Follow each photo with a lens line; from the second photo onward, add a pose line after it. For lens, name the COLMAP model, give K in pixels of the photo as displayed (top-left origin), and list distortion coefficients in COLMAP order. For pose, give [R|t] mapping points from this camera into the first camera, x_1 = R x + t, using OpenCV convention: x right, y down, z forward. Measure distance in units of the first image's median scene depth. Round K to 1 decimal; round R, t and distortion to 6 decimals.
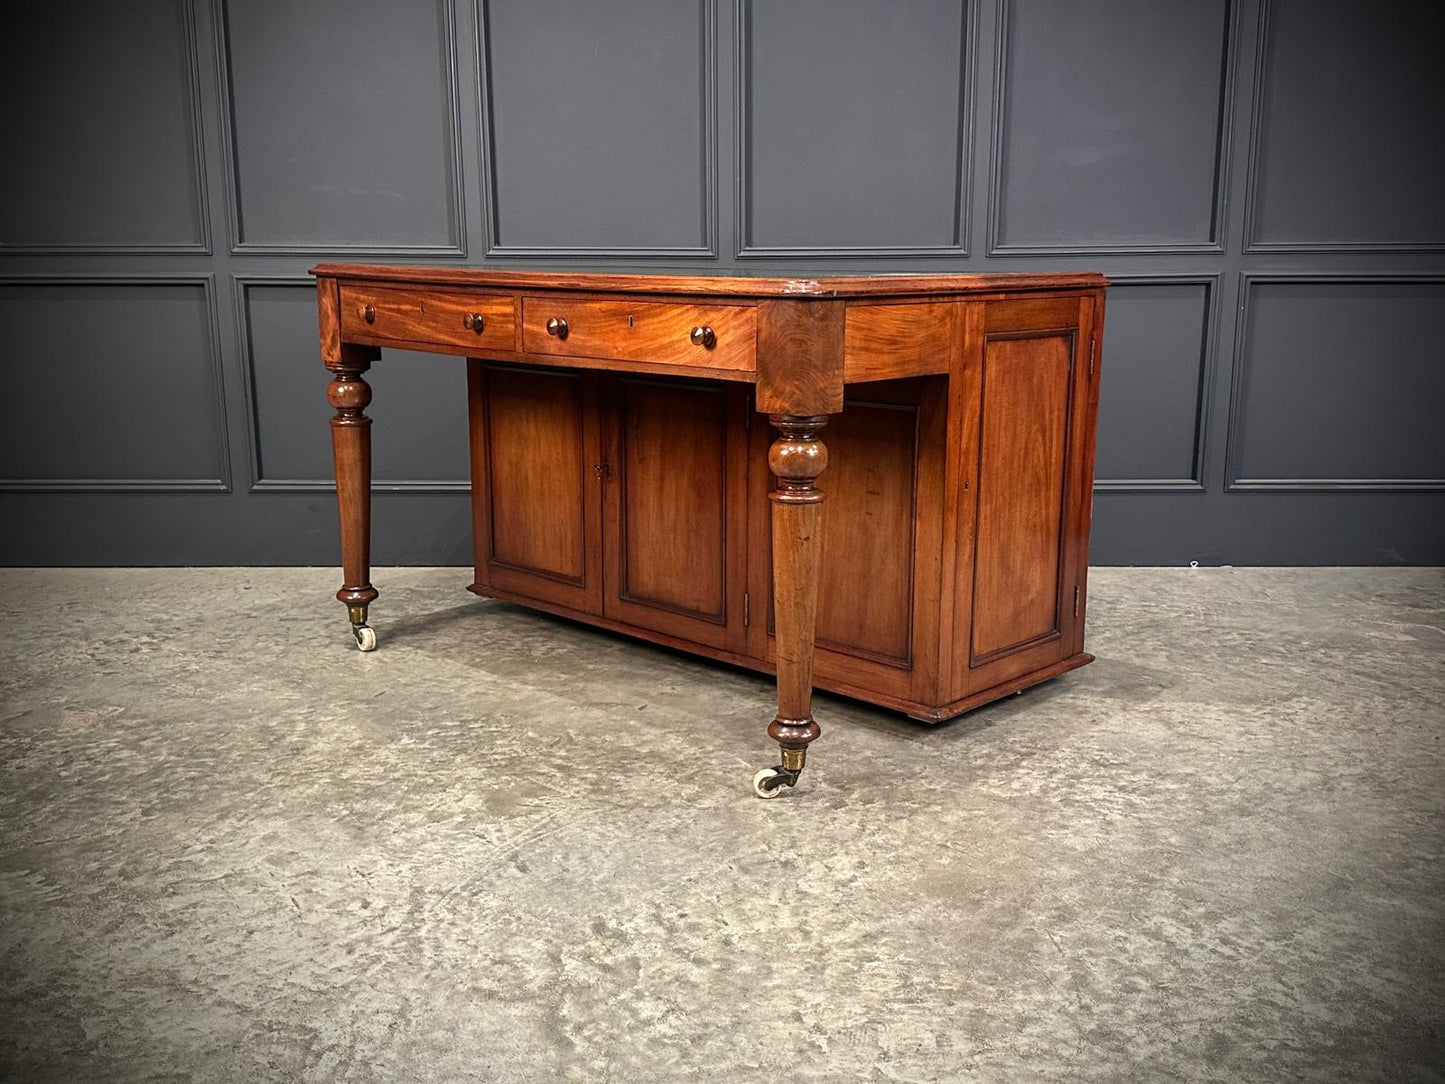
lens RADIAL K [[1338.9, 0, 740.2], [0, 1338.9, 538.7], [0, 0, 1]] dist [0.193382, -0.403238]
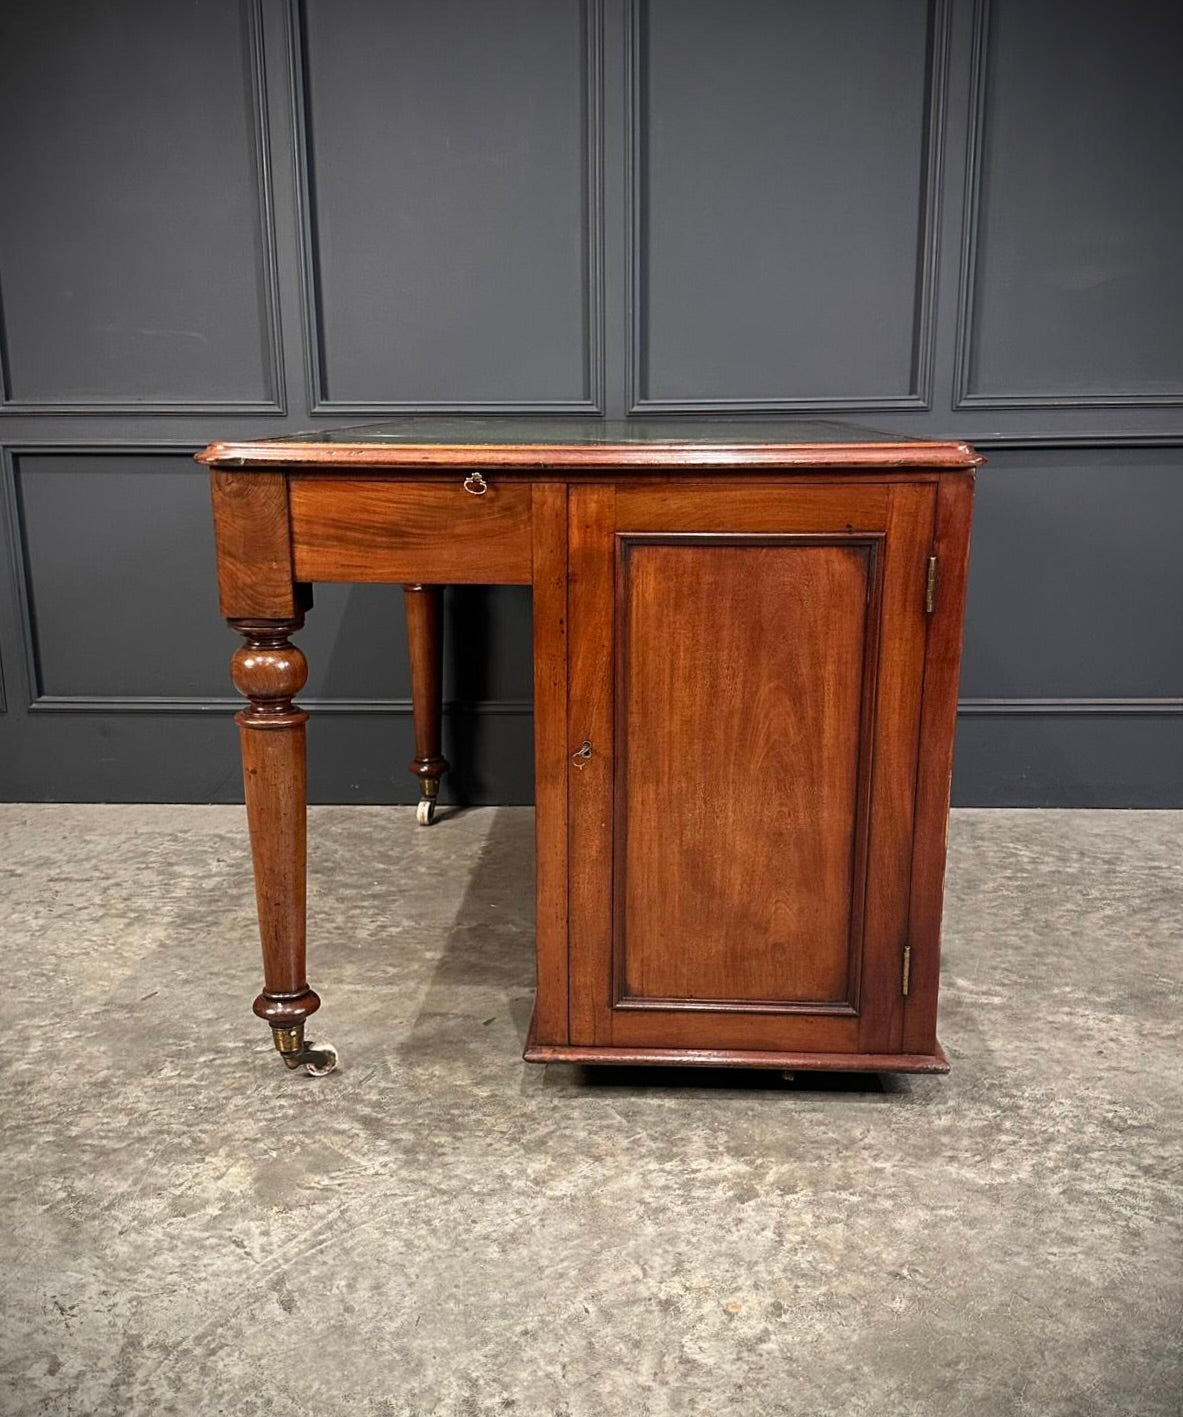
lens RADIAL K [[1453.5, 0, 597.8], [0, 1453.5, 806.5], [0, 0, 1]] dist [0.185923, -0.401333]
pose [[0.999199, 0.005364, -0.039651, 0.022995], [-0.003150, 0.998443, 0.055696, -0.046301], [0.039888, -0.055526, 0.997660, 0.221442]]
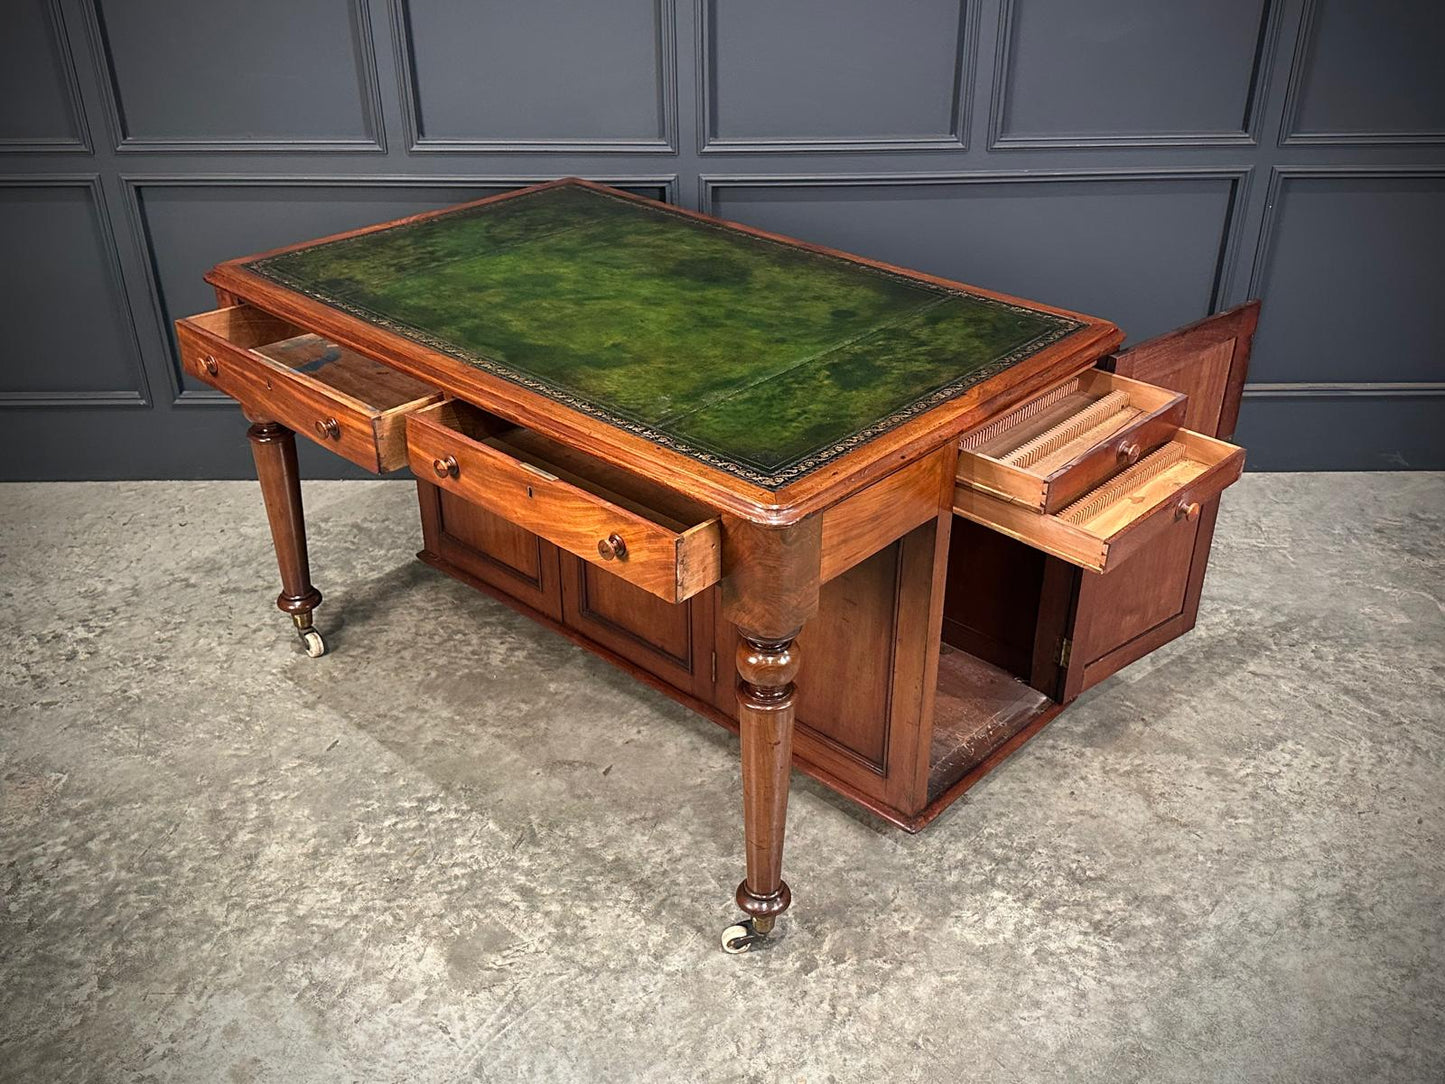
lens RADIAL K [[1348.0, 0, 732.5], [0, 1348.0, 548.8], [0, 0, 1]] dist [0.196305, -0.429171]
pose [[0.999862, -0.010372, 0.013000, 0.007063], [0.005966, 0.953357, 0.301786, -0.365708], [-0.015523, -0.301667, 0.953287, 0.136594]]
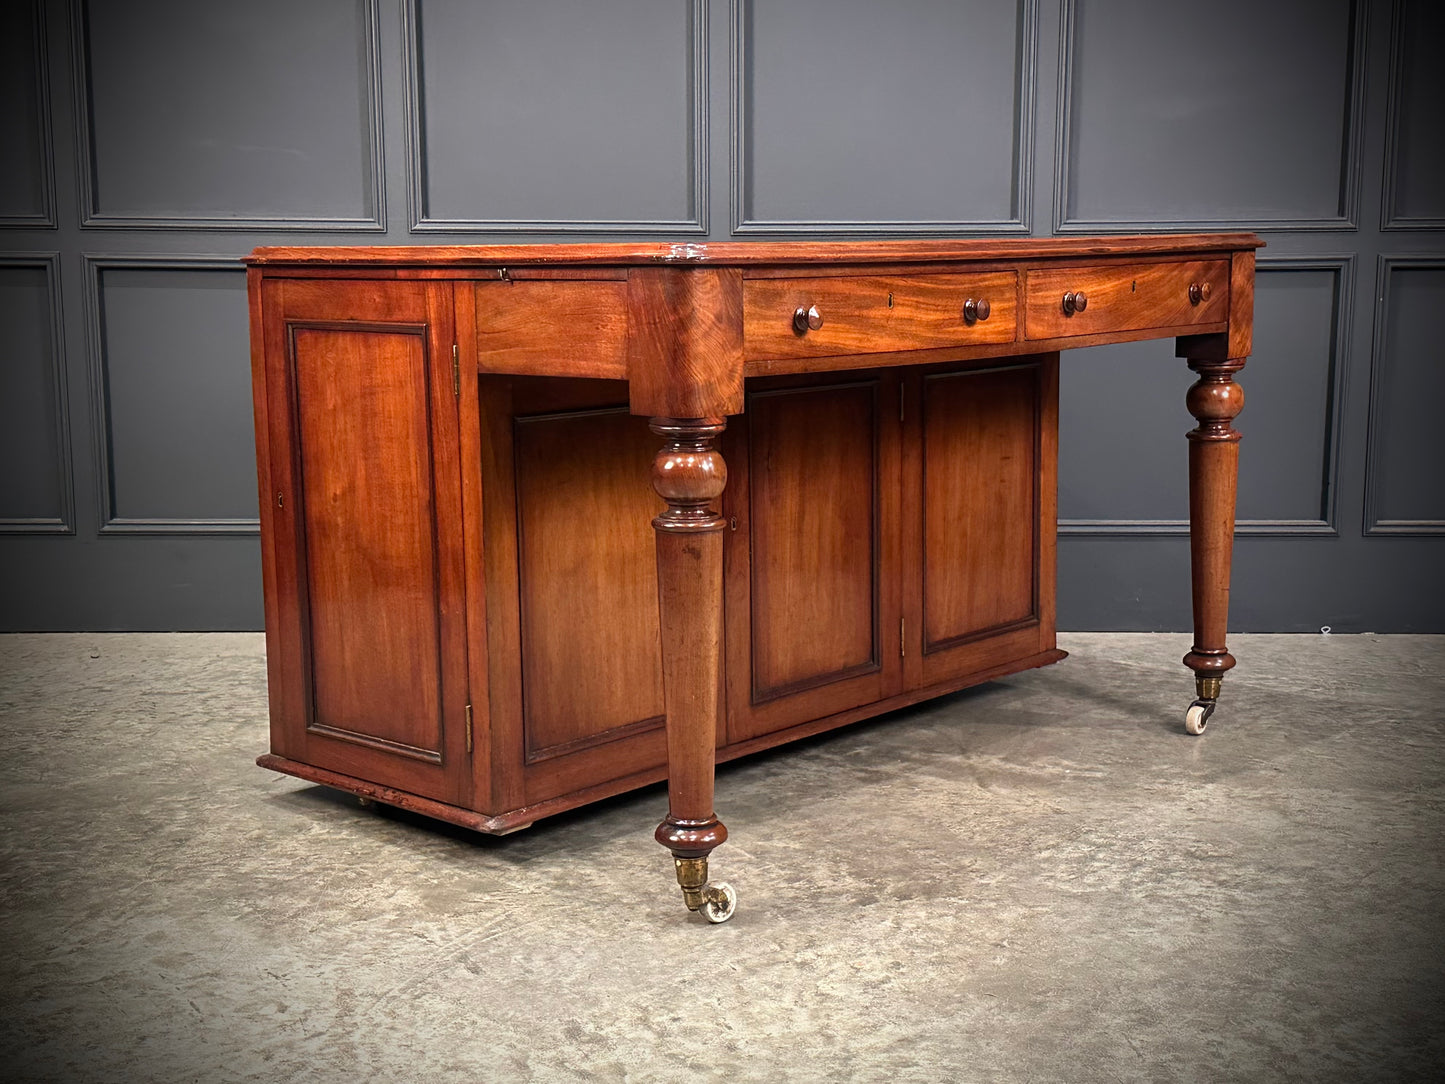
lens RADIAL K [[1850.9, 0, 740.9], [0, 1850.9, 538.3], [0, 0, 1]] dist [0.171178, -0.275852]
pose [[0.999968, 0.001814, 0.007829, -0.009977], [-0.001401, 0.998618, -0.052546, 0.038723], [-0.007913, 0.052534, 0.998588, -0.102289]]
